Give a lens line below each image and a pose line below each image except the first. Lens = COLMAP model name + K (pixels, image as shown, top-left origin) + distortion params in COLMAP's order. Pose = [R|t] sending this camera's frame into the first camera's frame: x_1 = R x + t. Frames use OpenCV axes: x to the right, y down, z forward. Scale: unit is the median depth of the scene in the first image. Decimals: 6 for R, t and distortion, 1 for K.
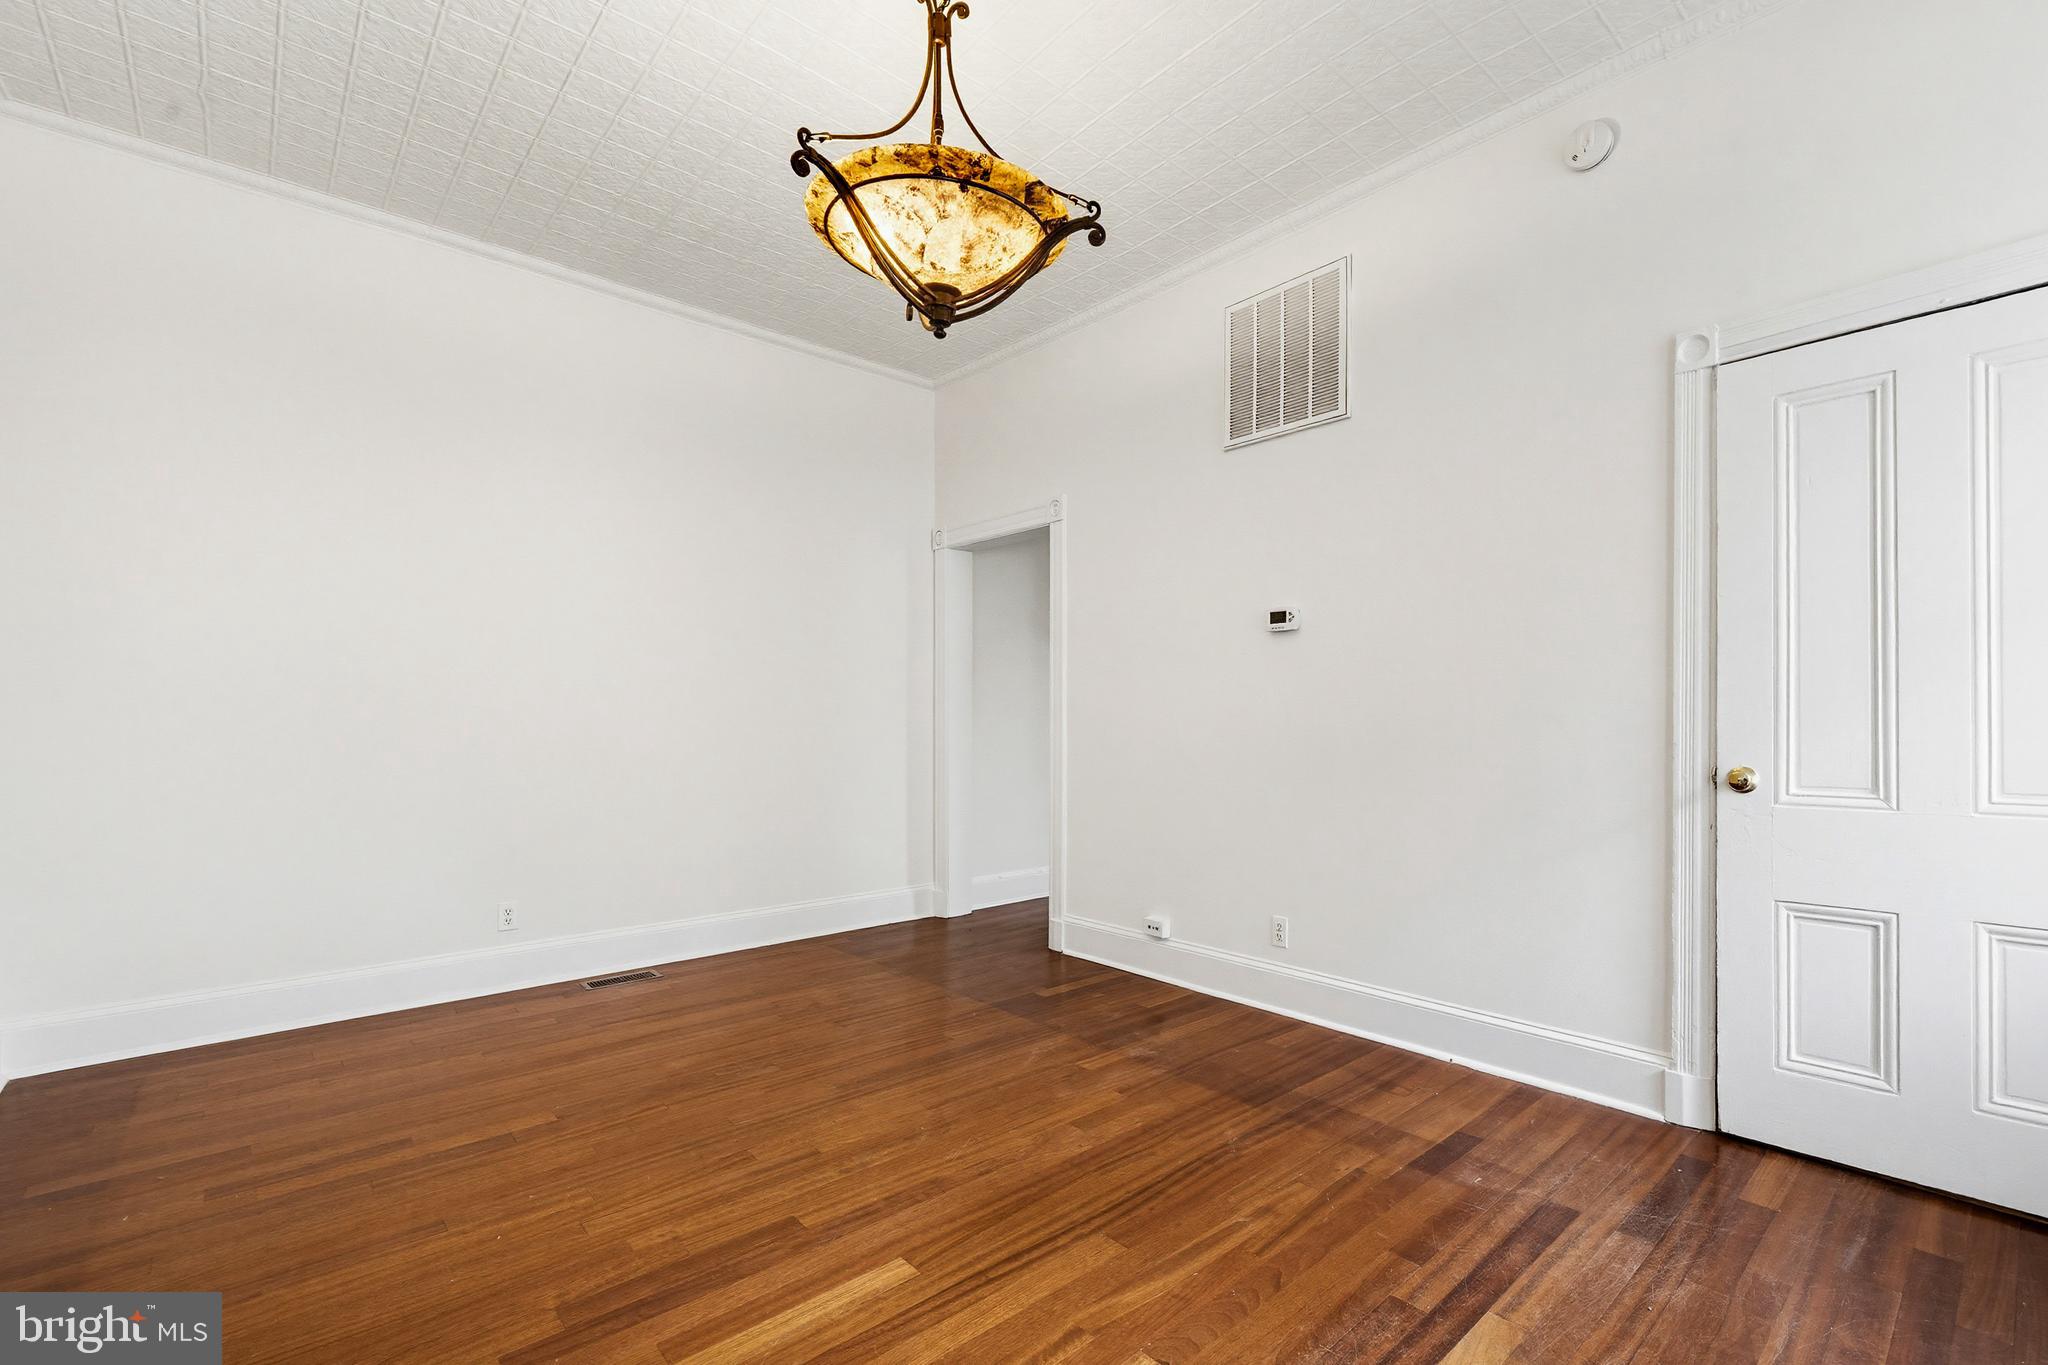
lens RADIAL K [[859.8, 0, 1032.3], [0, 859.8, 719.0], [0, 0, 1]] dist [0.013052, -0.000010]
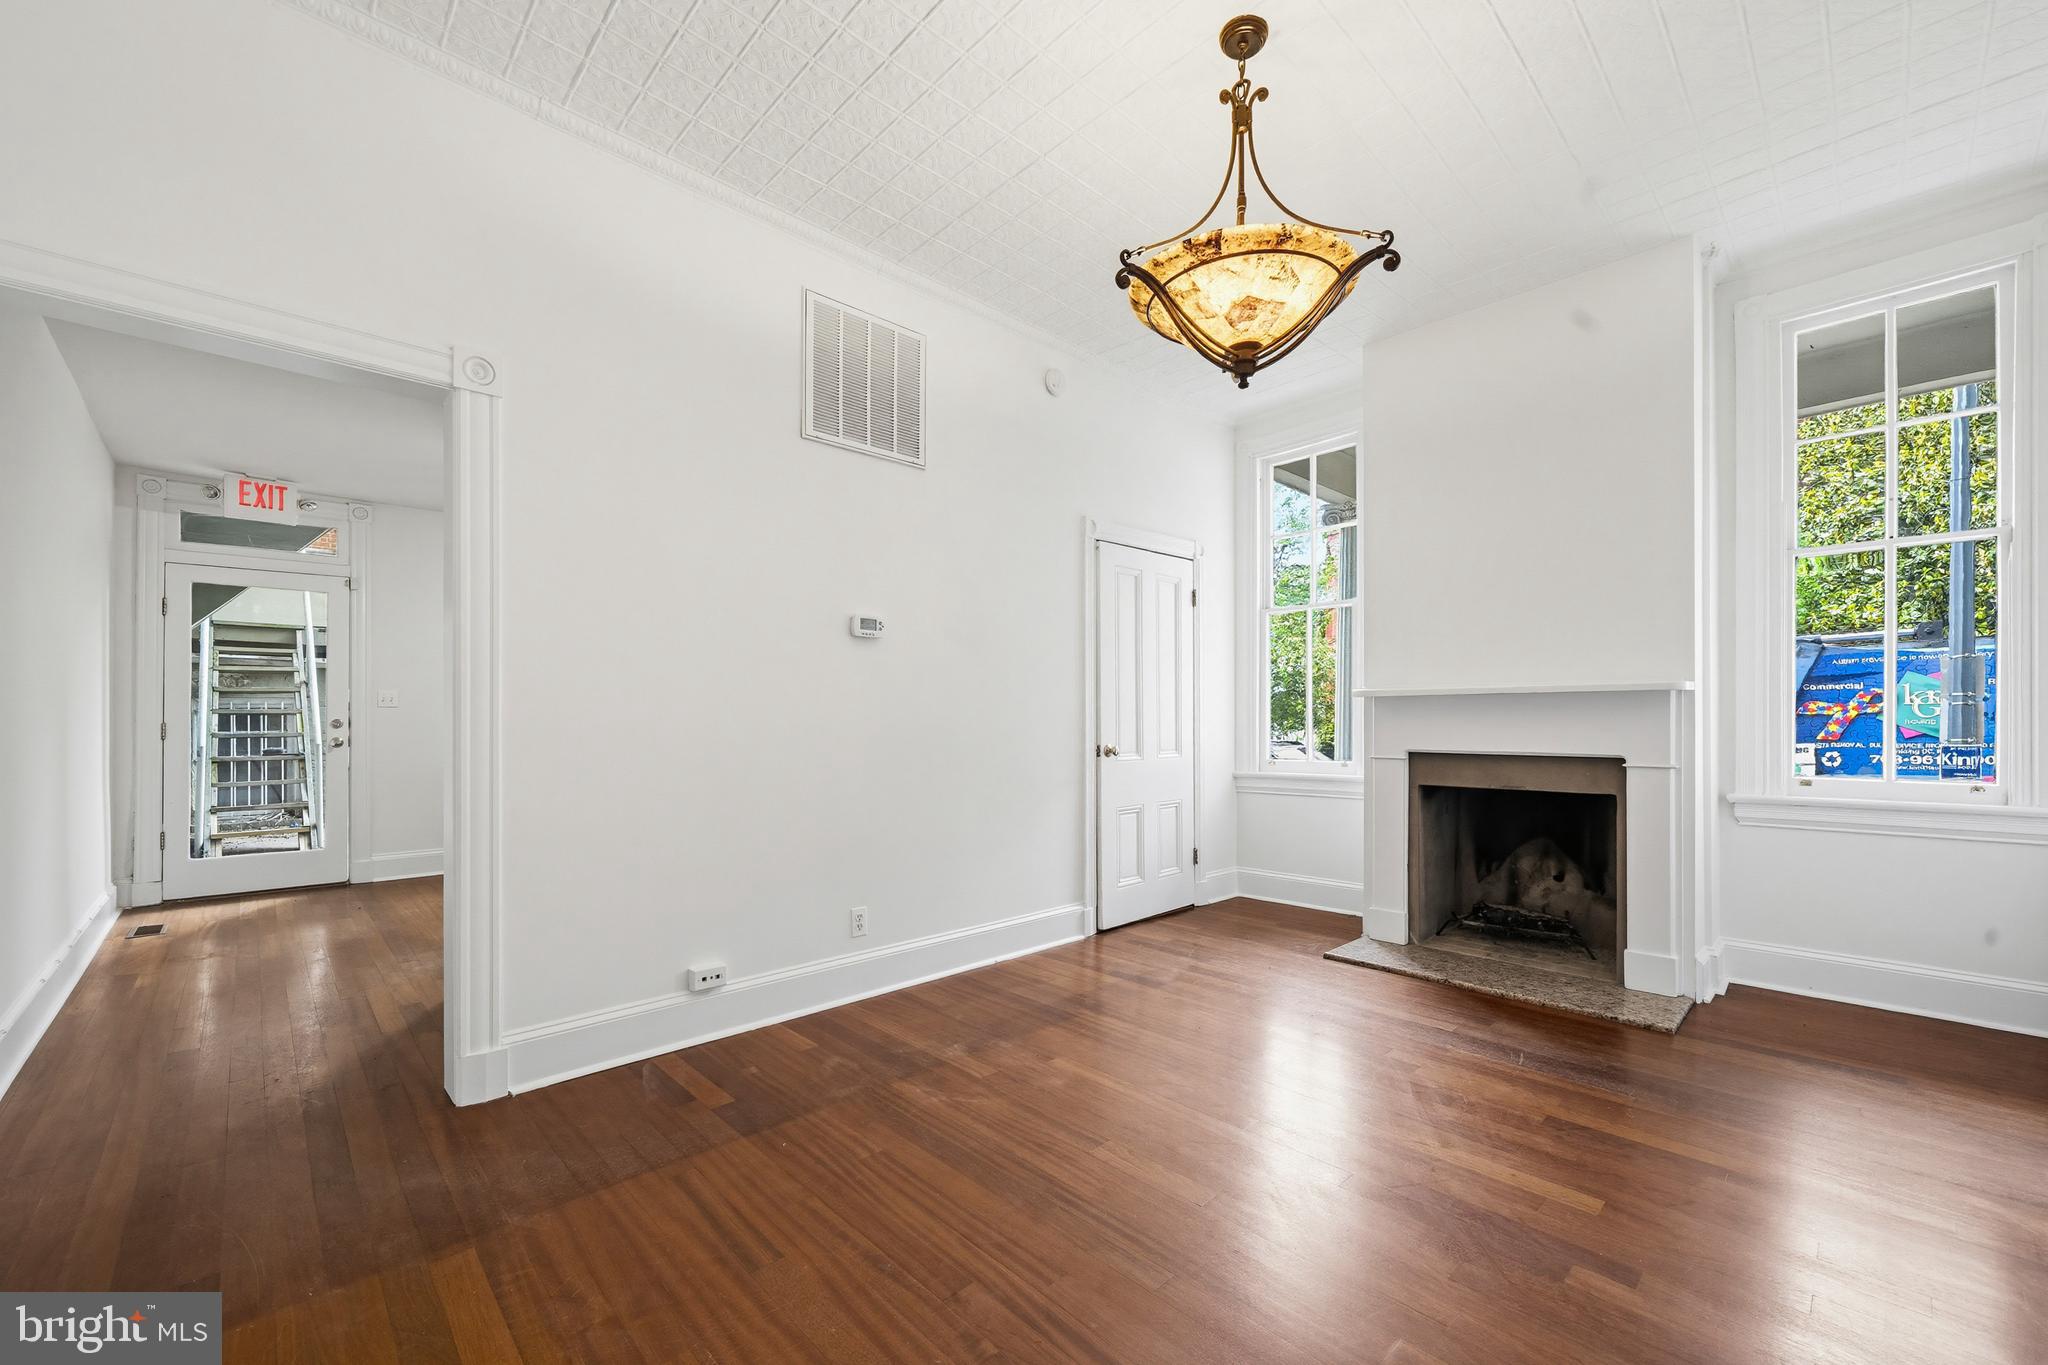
lens RADIAL K [[859.8, 0, 1032.3], [0, 859.8, 719.0], [0, 0, 1]] dist [0.013052, -0.000010]
pose [[-0.038340, 0.006078, 0.999246, -0.872151], [0.001242, 0.999981, -0.006035, 0.006109], [-0.999264, 0.001010, -0.038347, 0.934706]]
